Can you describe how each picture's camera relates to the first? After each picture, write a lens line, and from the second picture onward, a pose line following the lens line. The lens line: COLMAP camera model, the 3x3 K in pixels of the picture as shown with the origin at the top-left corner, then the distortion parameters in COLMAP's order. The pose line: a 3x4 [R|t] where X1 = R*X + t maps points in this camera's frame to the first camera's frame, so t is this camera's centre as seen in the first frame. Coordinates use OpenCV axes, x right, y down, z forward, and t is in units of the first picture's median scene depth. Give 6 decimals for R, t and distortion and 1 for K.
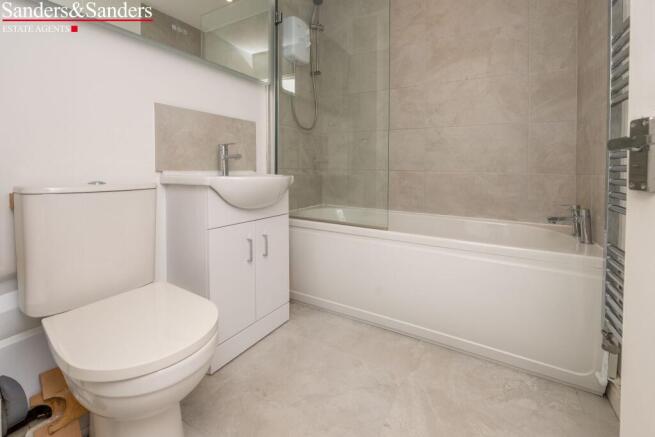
lens RADIAL K [[276.7, 0, 300.6], [0, 276.7, 177.7], [0, 0, 1]] dist [-0.000640, -0.000703]
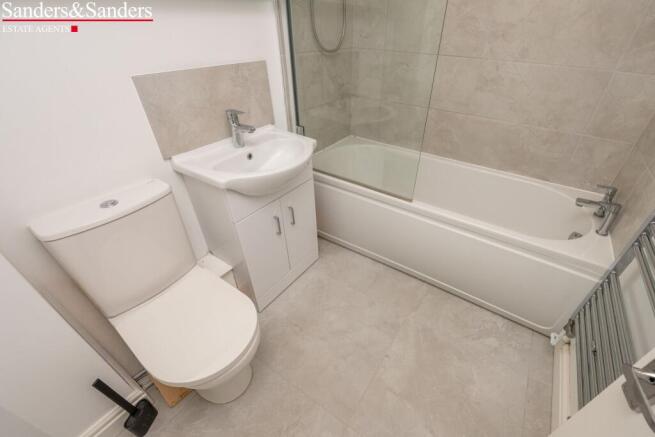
lens RADIAL K [[274.0, 0, 327.6], [0, 274.0, 216.6], [0, 0, 1]] dist [-0.001079, -0.000546]
pose [[0.999658, -0.015698, -0.020902, 0.026106], [0.024577, 0.836762, 0.547015, -0.289873], [0.008903, -0.547342, 0.836862, 0.122377]]
